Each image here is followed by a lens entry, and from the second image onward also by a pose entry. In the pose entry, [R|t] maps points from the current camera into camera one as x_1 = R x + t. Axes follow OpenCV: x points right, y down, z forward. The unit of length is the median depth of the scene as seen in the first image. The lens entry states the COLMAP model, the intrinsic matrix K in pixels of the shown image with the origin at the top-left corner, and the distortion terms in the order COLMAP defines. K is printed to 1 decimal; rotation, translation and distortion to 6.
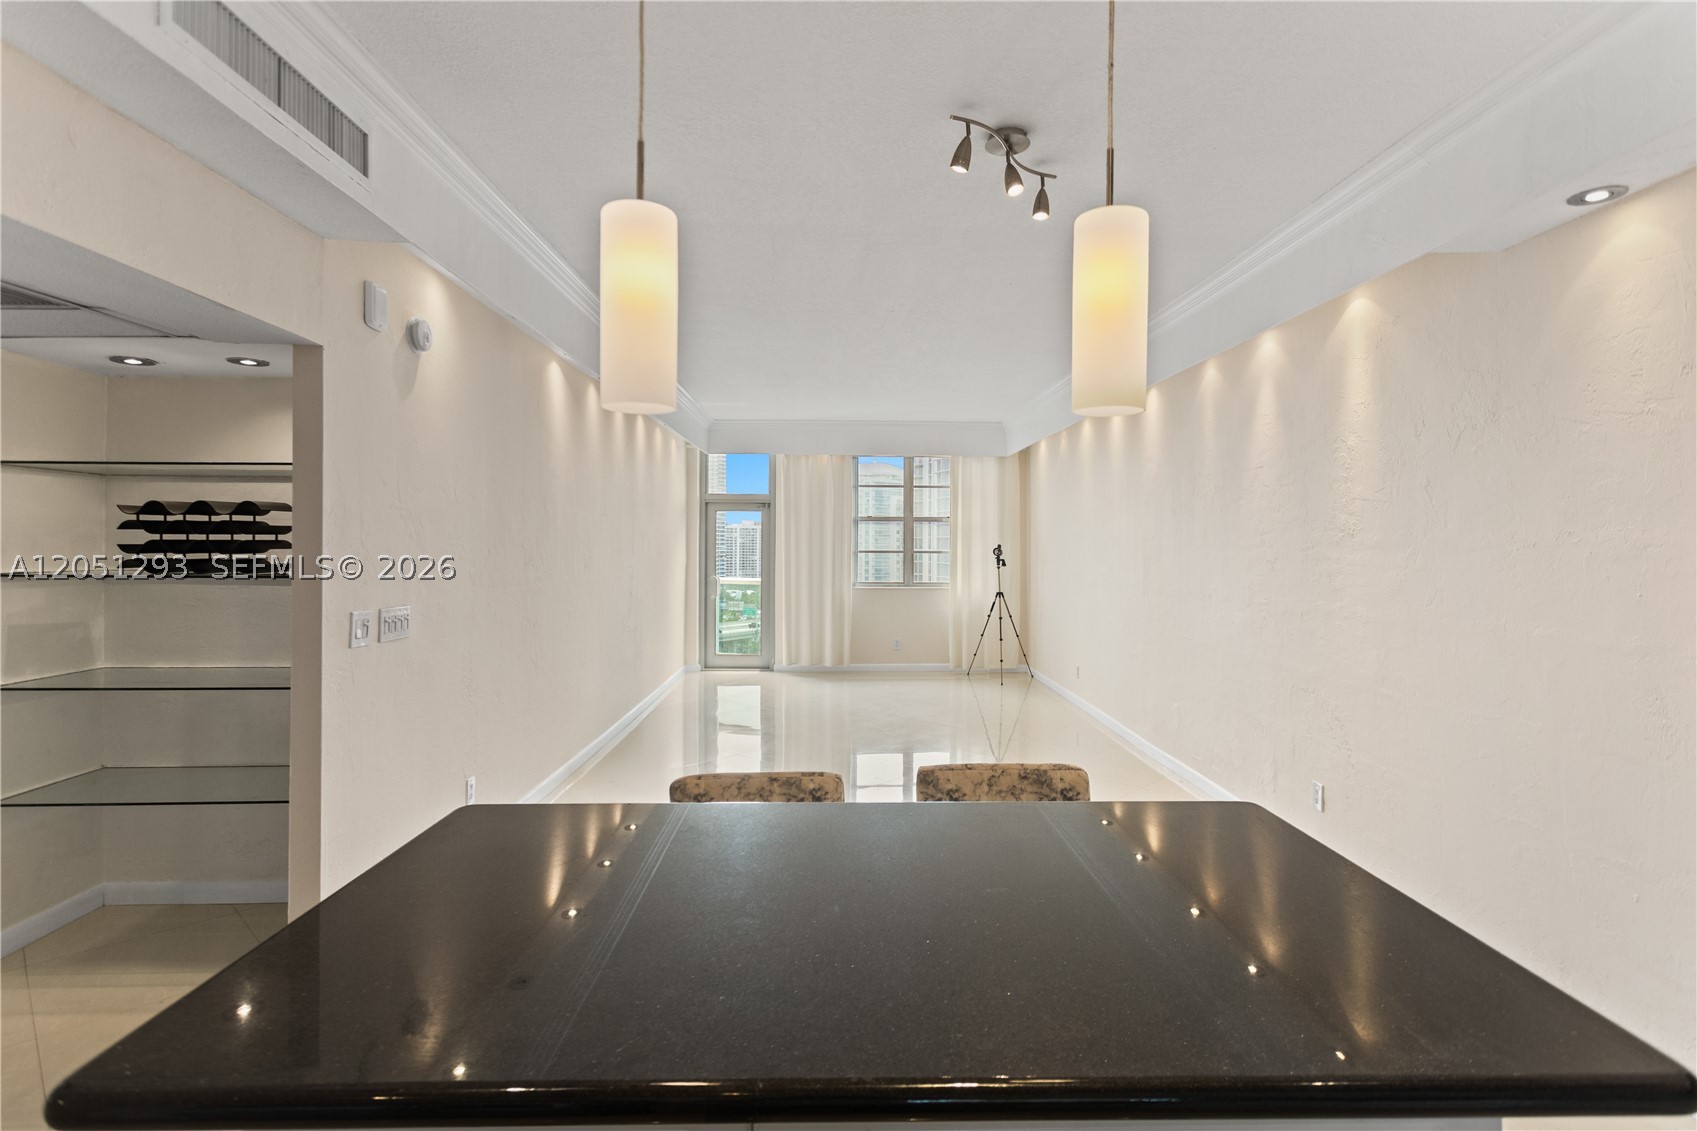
lens RADIAL K [[834.8, 0, 847.5], [0, 834.8, 542.9], [0, 0, 1]] dist [0.009519, -0.002446]
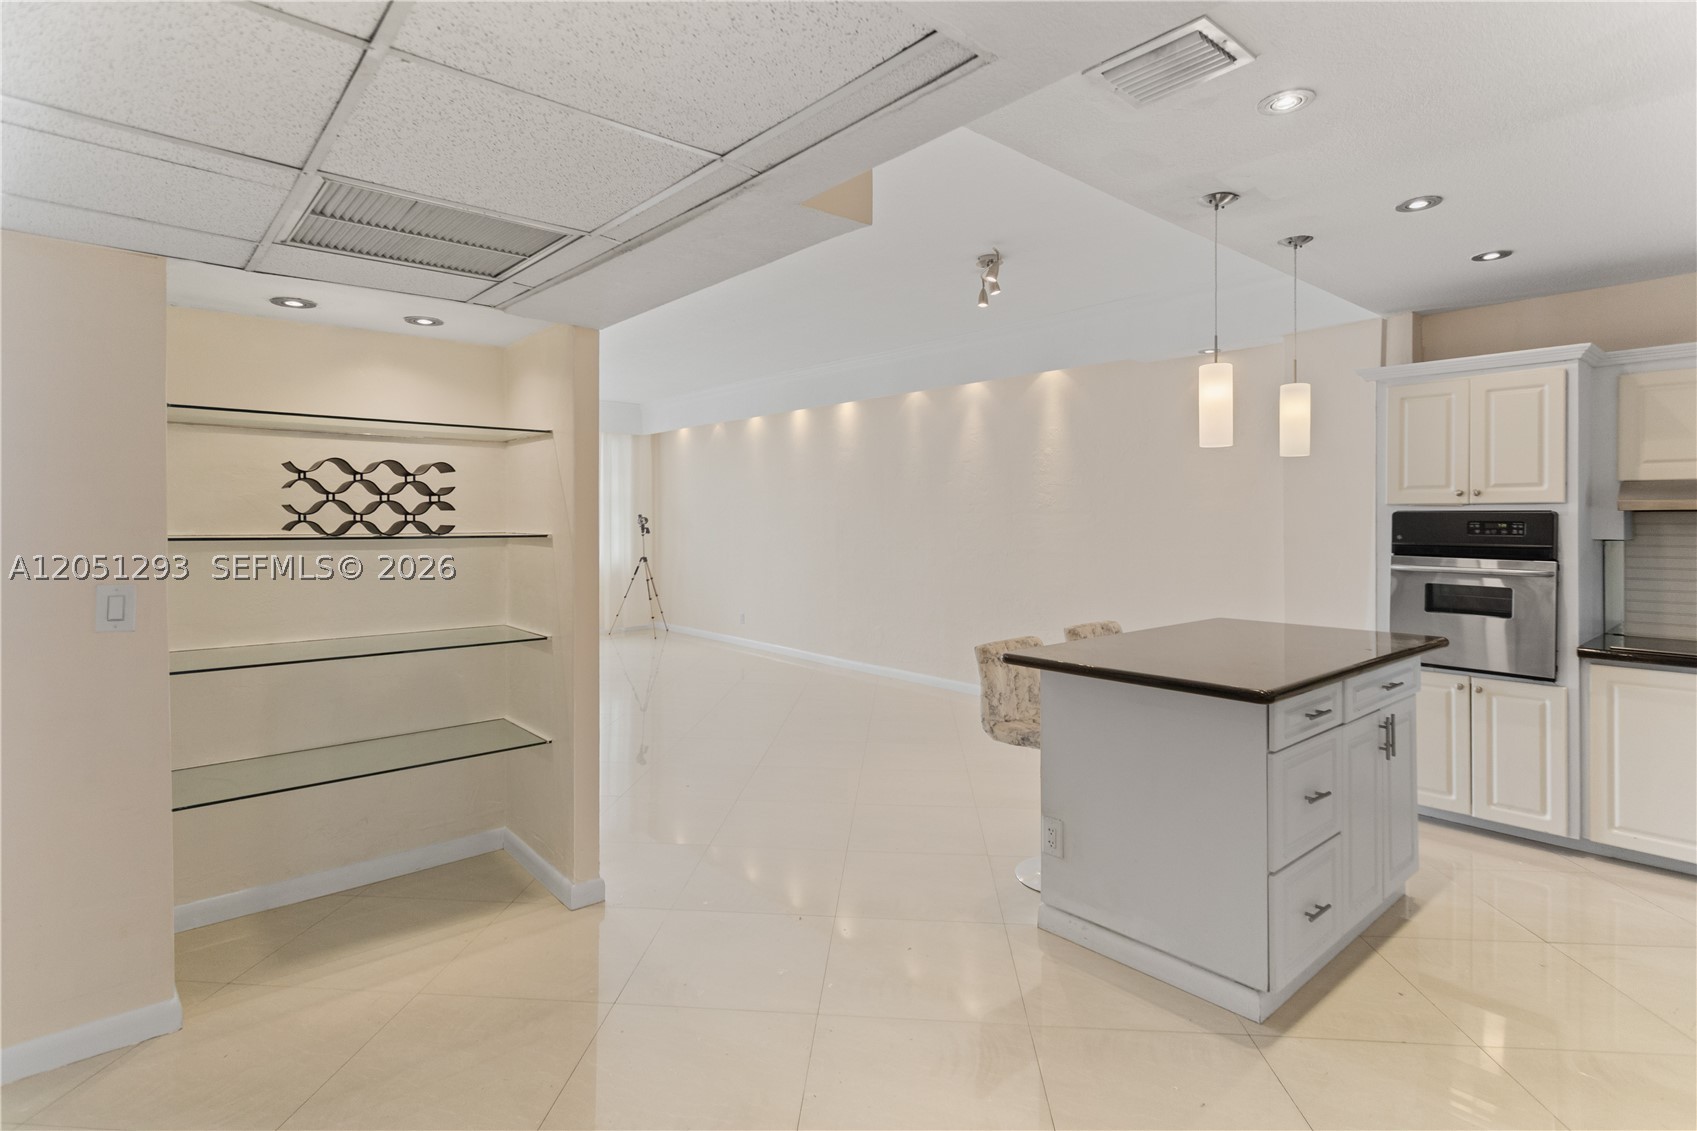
lens RADIAL K [[834.8, 0, 832.2], [0, 834.8, 520.9], [0, 0, 1]] dist [0.009519, -0.002446]
pose [[0.779498, -0.004214, 0.626390, -0.317250], [0.000874, 0.999984, 0.005640, 0.004810], [-0.626404, -0.003849, 0.779489, -0.024249]]
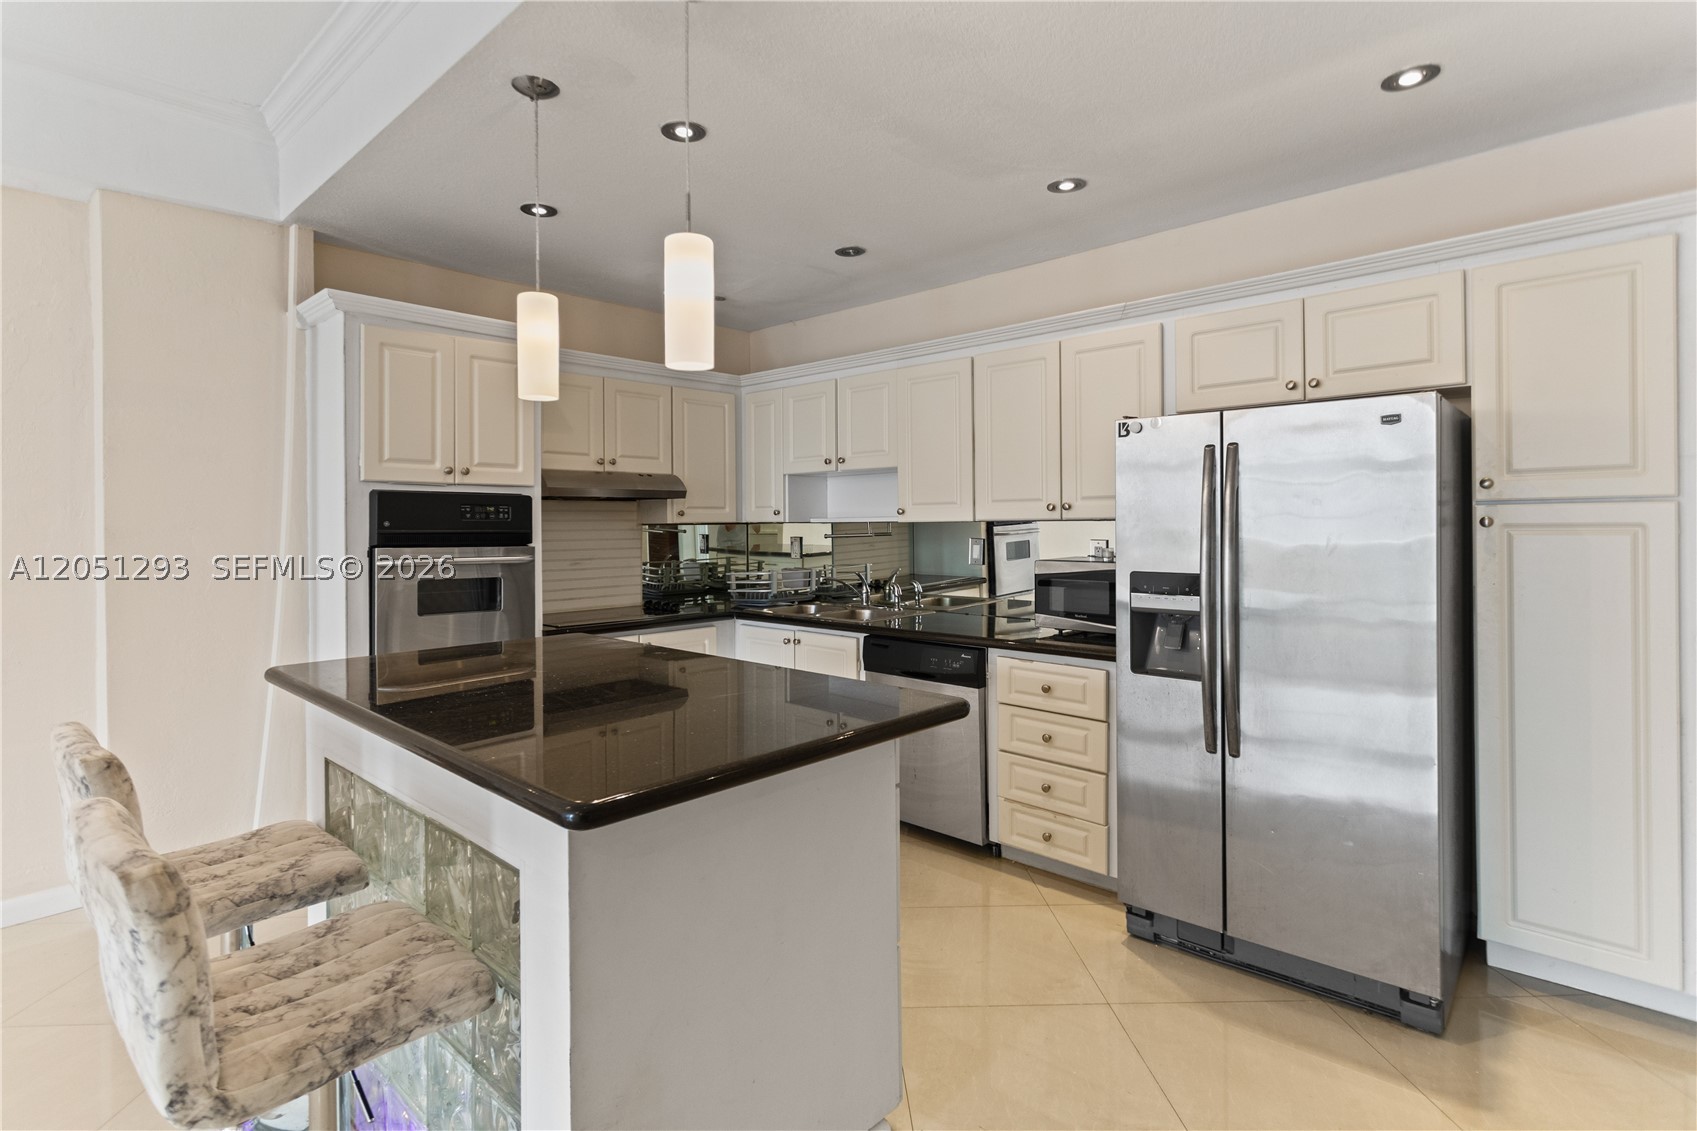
lens RADIAL K [[834.8, 0, 846.8], [0, 834.8, 526.9], [0, 0, 1]] dist [0.009519, -0.002446]
pose [[-0.713321, -0.001702, 0.700836, -0.186150], [0.001342, 0.999992, 0.003793, 0.015810], [-0.700837, 0.003646, -0.713313, 0.227777]]
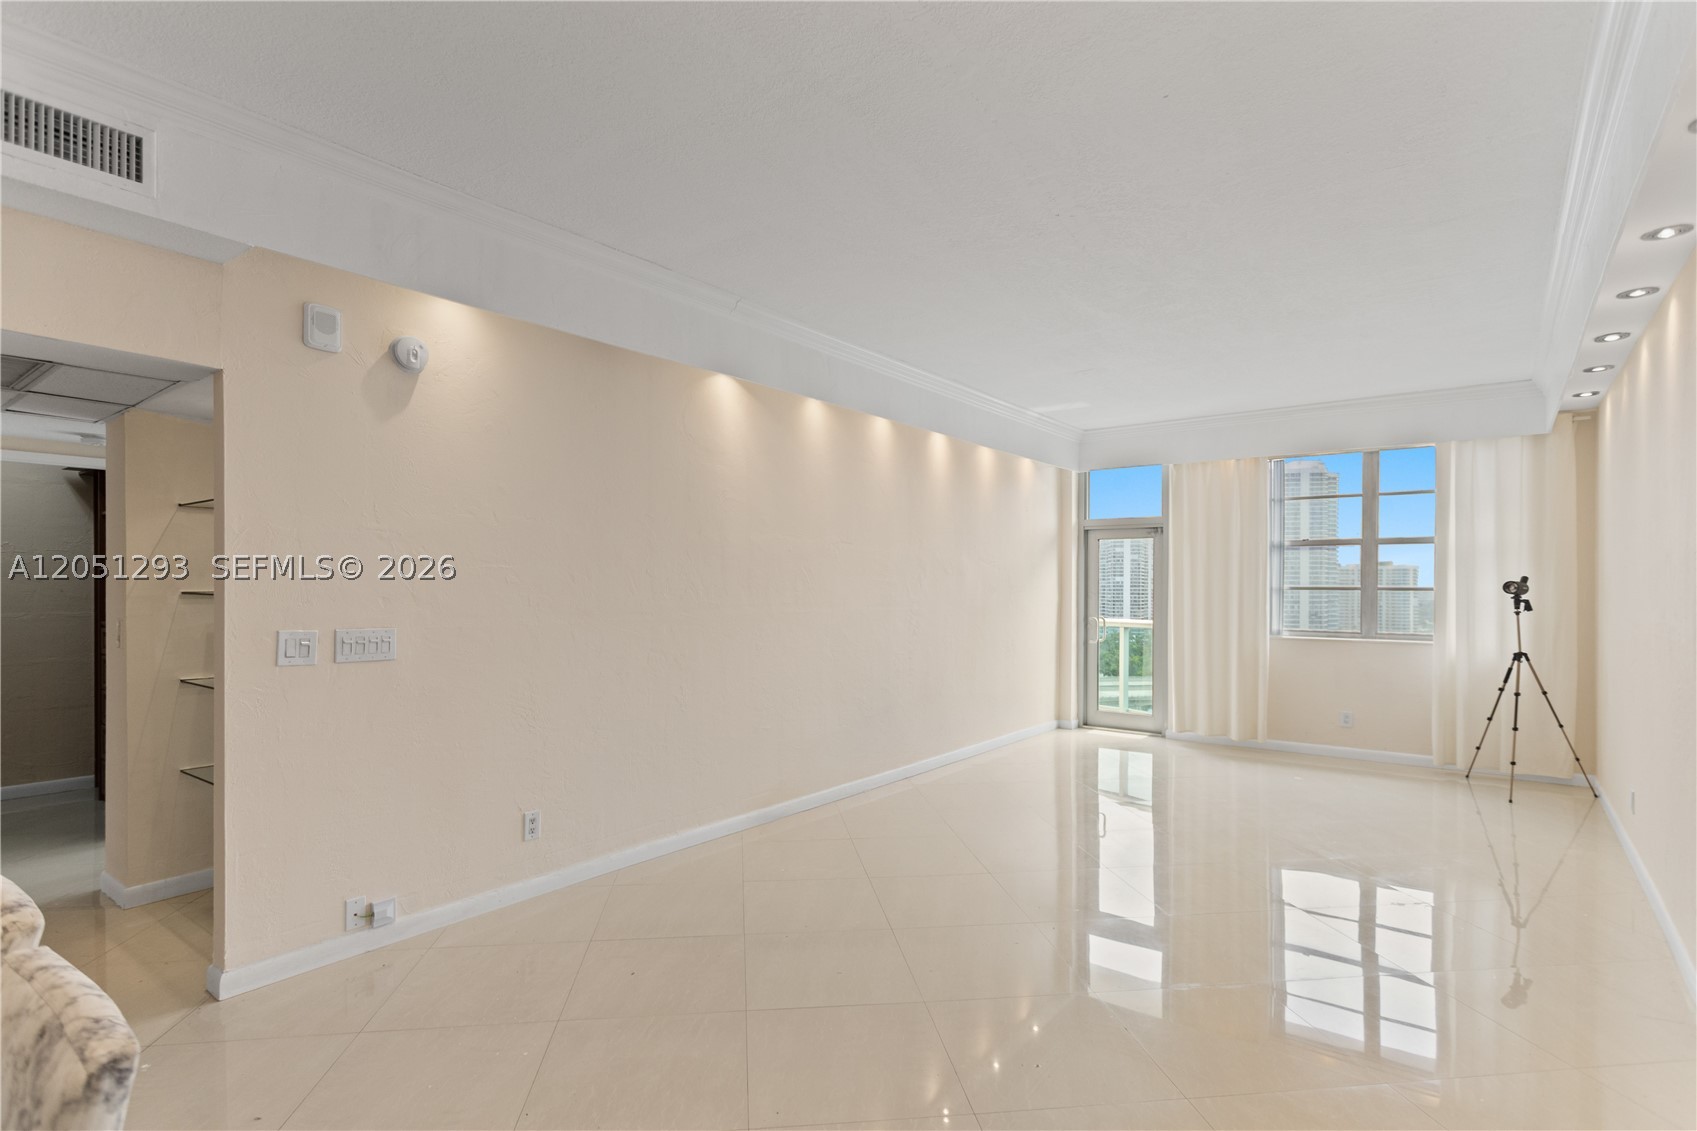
lens RADIAL K [[834.8, 0, 835.0], [0, 834.8, 592.2], [0, 0, 1]] dist [0.009519, -0.002446]
pose [[0.780445, 0.003747, -0.625213, 0.174053], [0.001021, 0.999973, 0.007268, 0.008784], [0.625223, -0.006311, 0.780420, 0.191636]]
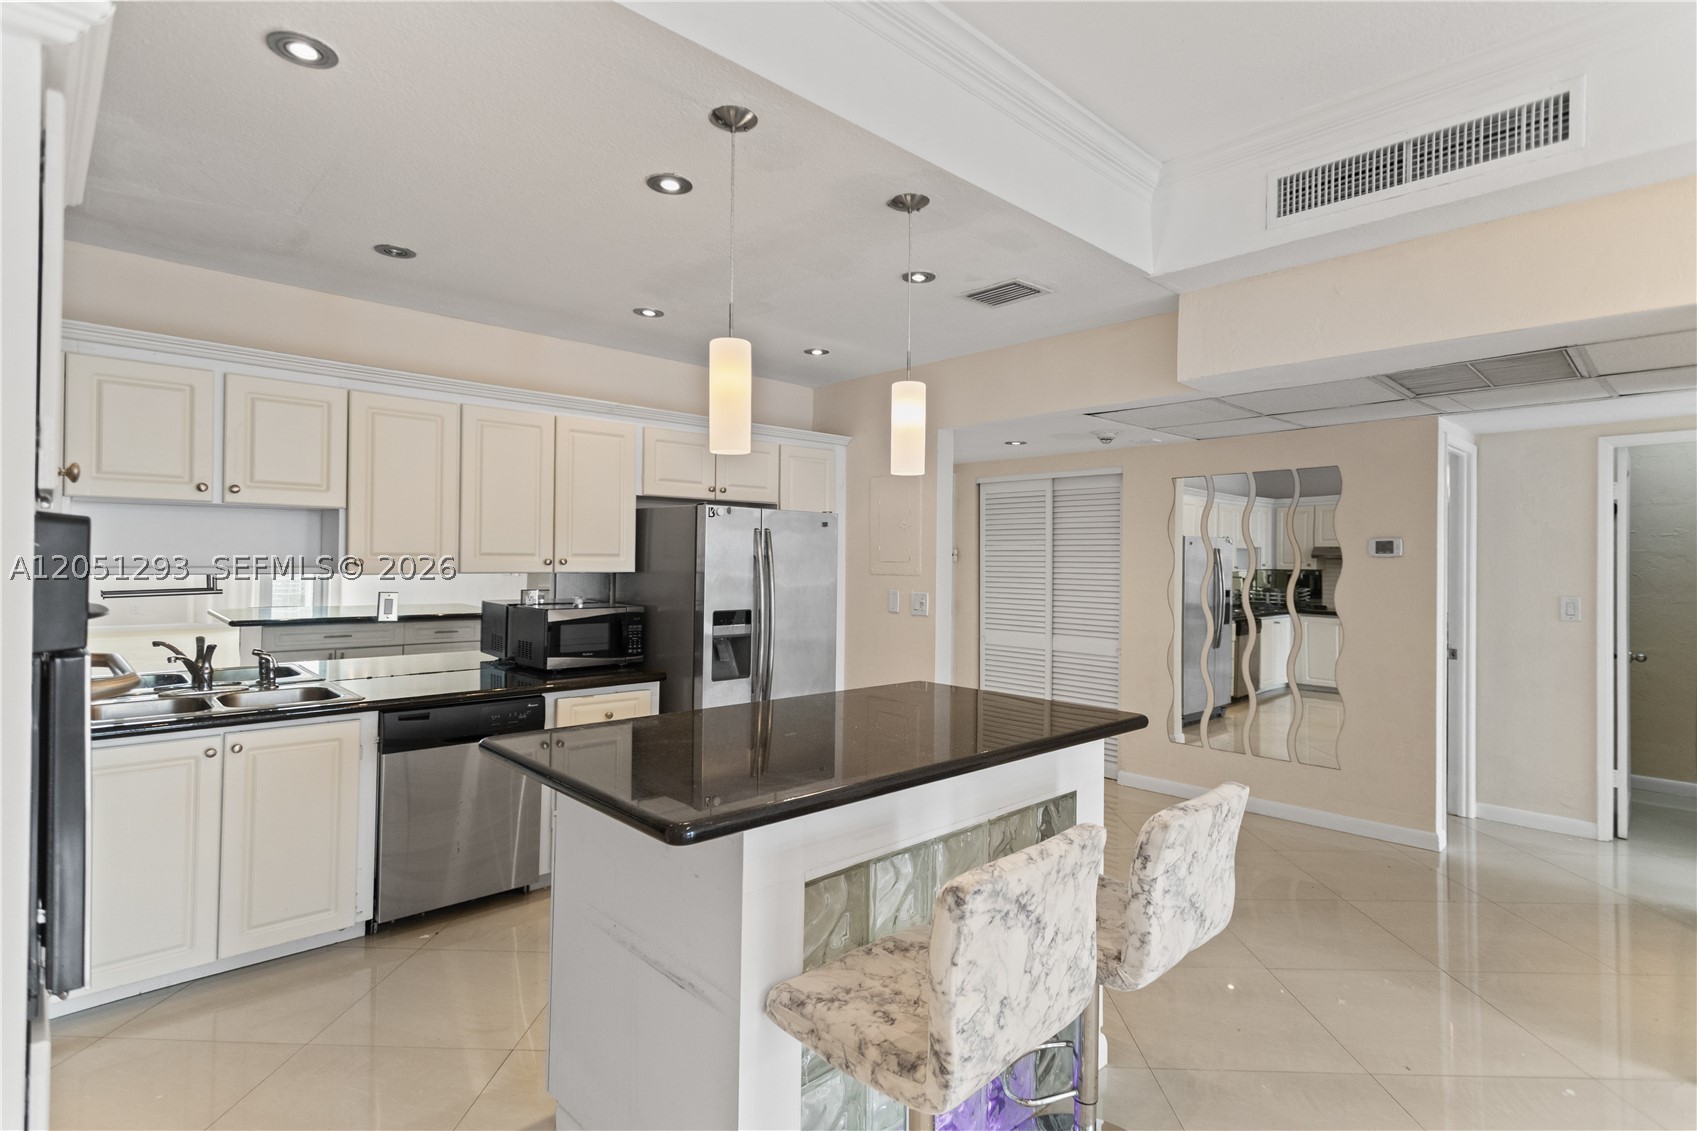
lens RADIAL K [[834.8, 0, 836.6], [0, 834.8, 555.4], [0, 0, 1]] dist [0.009519, -0.002446]
pose [[-0.743998, -0.014521, -0.668024, 0.162249], [-0.007405, 0.999882, -0.013488, 0.010100], [0.668141, -0.005088, -0.744017, 0.300266]]
